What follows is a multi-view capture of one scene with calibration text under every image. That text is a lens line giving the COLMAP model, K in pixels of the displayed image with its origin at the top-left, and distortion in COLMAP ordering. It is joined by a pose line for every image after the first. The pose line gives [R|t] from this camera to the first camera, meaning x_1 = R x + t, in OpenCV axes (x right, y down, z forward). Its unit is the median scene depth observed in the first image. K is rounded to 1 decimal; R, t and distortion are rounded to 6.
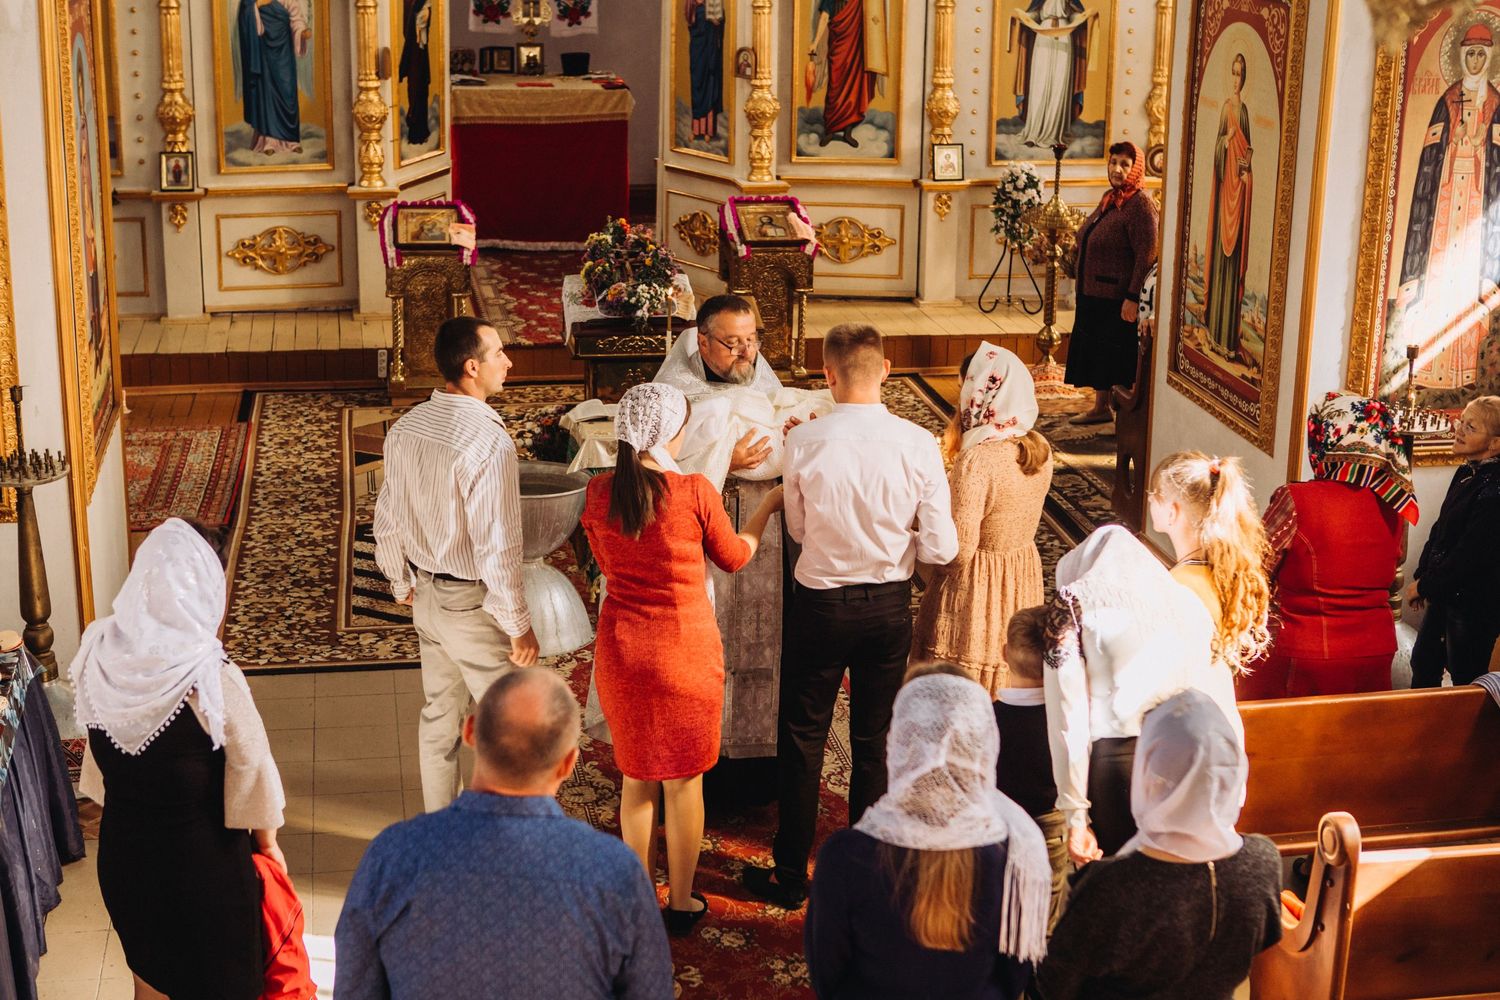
lens RADIAL K [[2166.5, 0, 750.1], [0, 2166.5, 498.0], [0, 0, 1]] dist [0.026499, 0.000000]
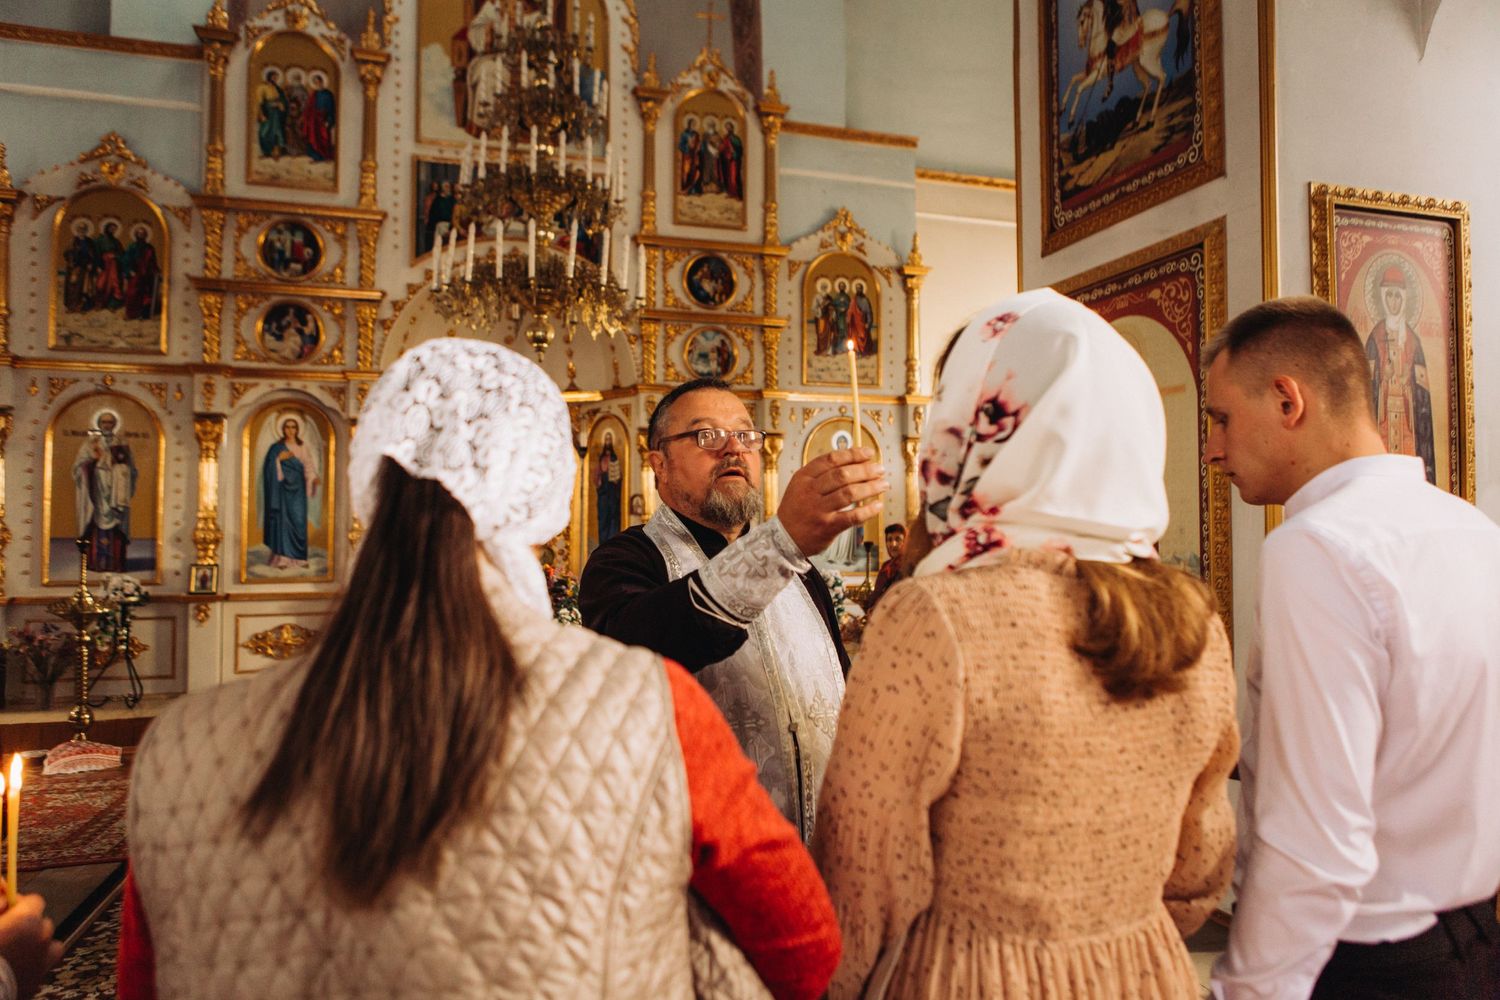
lens RADIAL K [[1047.5, 0, 747.2], [0, 1047.5, 501.2], [0, 0, 1]] dist [0.003197, 0.001589]
pose [[0.992238, -0.009008, 0.124028, -0.016368], [0.046900, 0.950827, -0.306151, 0.013605], [-0.115171, 0.309592, 0.943869, 0.341507]]
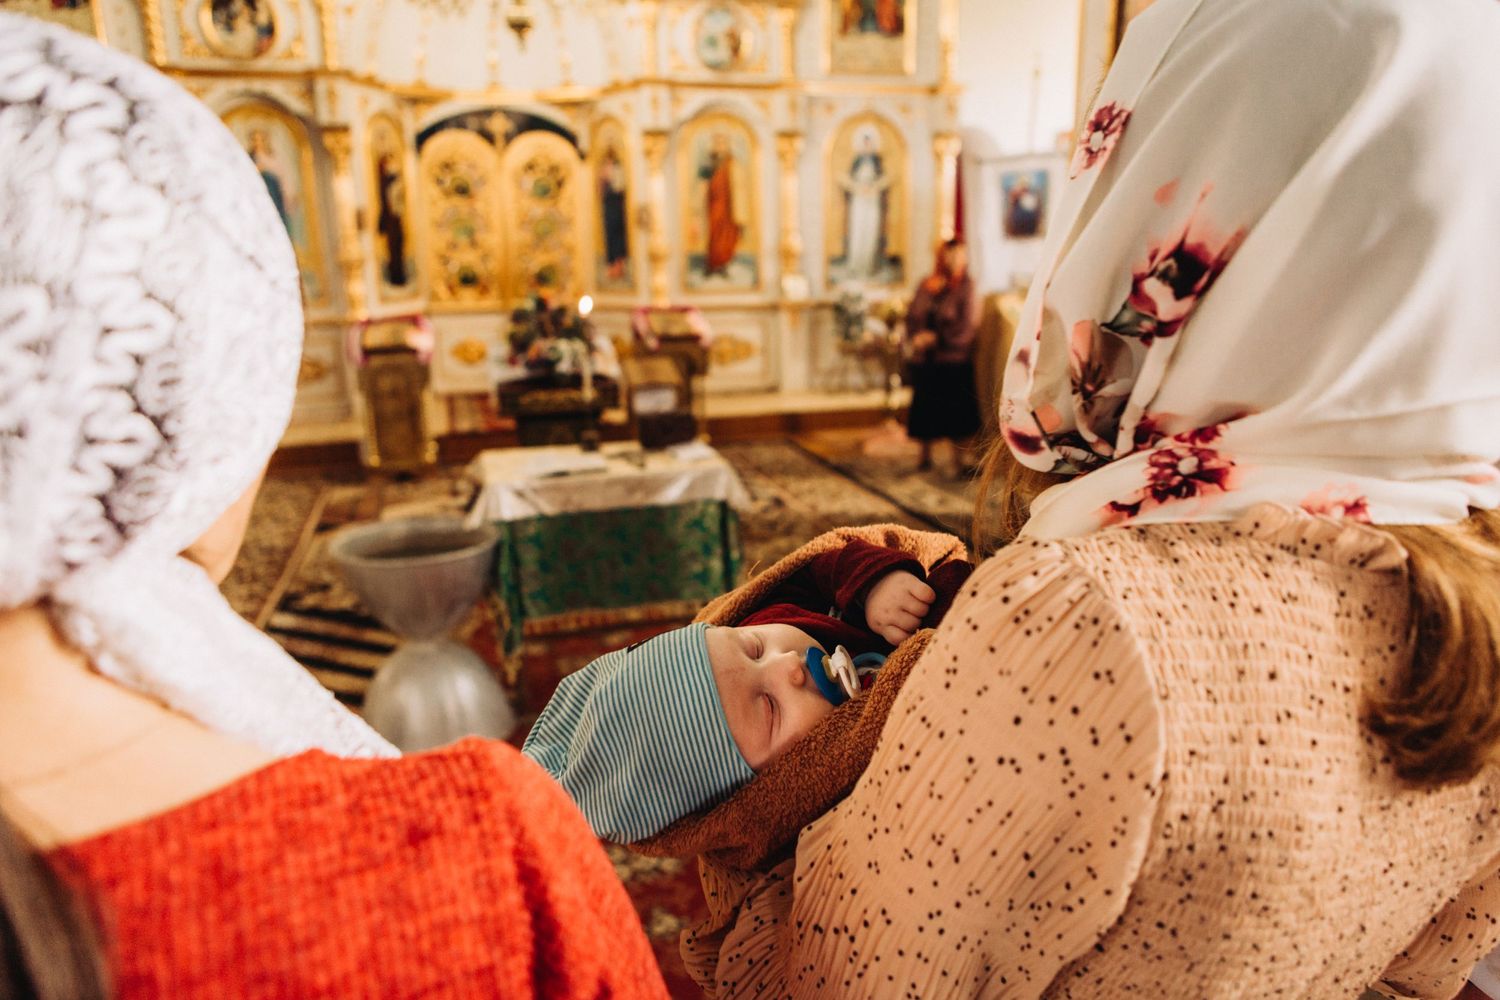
lens RADIAL K [[1047.5, 0, 745.2], [0, 1047.5, 487.7], [0, 0, 1]] dist [0.003197, 0.001589]
pose [[0.994055, -0.053788, 0.094669, -0.010967], [0.058187, 0.997320, -0.044343, -0.002043], [-0.092030, 0.049588, 0.994521, 0.370125]]
